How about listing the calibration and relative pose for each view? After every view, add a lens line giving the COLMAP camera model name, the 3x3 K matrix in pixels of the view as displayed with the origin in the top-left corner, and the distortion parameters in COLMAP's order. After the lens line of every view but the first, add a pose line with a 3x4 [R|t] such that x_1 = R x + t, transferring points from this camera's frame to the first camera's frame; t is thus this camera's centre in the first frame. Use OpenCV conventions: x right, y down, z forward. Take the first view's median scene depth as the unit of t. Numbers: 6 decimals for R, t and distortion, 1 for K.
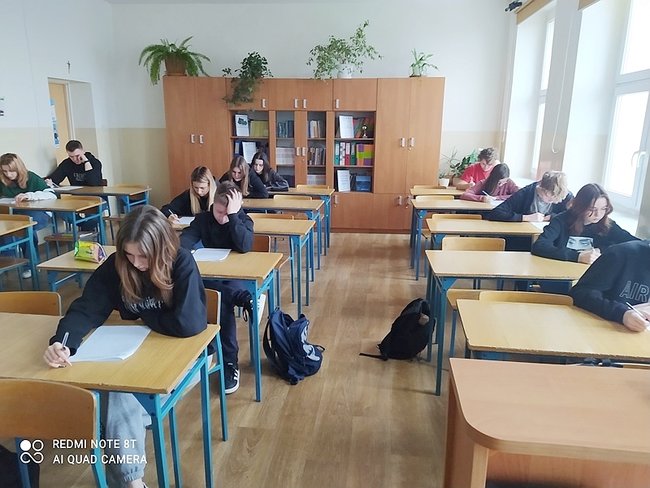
lens RADIAL K [[481.9, 0, 321.8], [0, 481.9, 246.7], [0, 0, 1]] dist [0.056655, -0.065787]
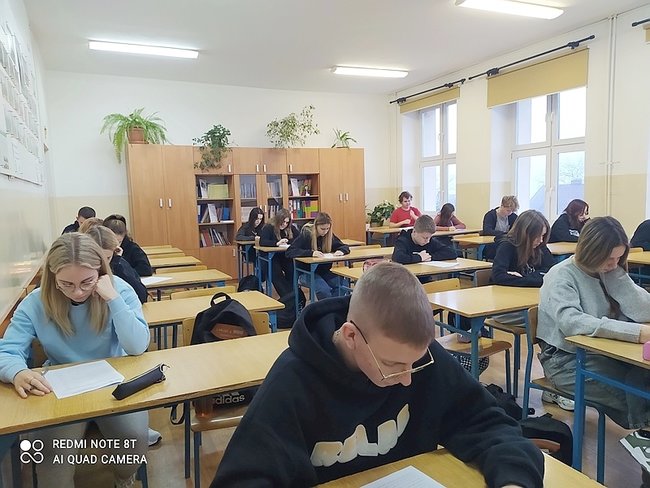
lens RADIAL K [[481.9, 0, 315.2], [0, 481.9, 244.6], [0, 0, 1]] dist [0.056655, -0.065787]
pose [[0.858287, -0.090298, 0.505164, -0.672438], [0.163934, 0.981062, -0.103164, 0.031557], [-0.486282, 0.171358, 0.856835, -0.034712]]
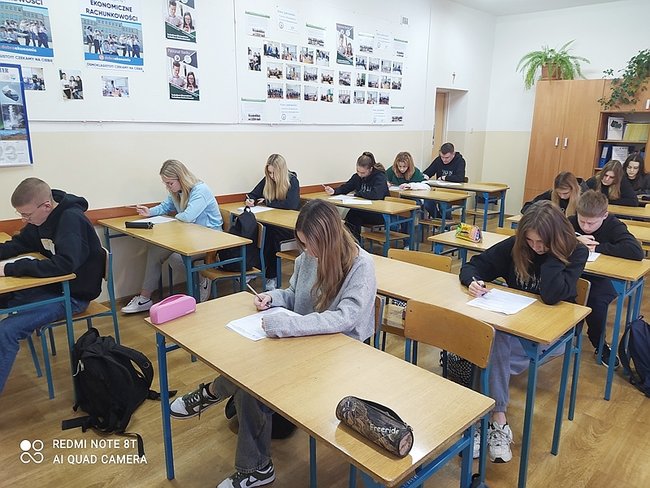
lens RADIAL K [[481.9, 0, 325.9], [0, 481.9, 243.1], [0, 0, 1]] dist [0.056655, -0.065787]
pose [[0.790526, 0.147568, -0.594384, -0.018590], [-0.155129, 0.987134, 0.038756, 0.023755], [0.592456, 0.061568, 0.803247, -0.097093]]
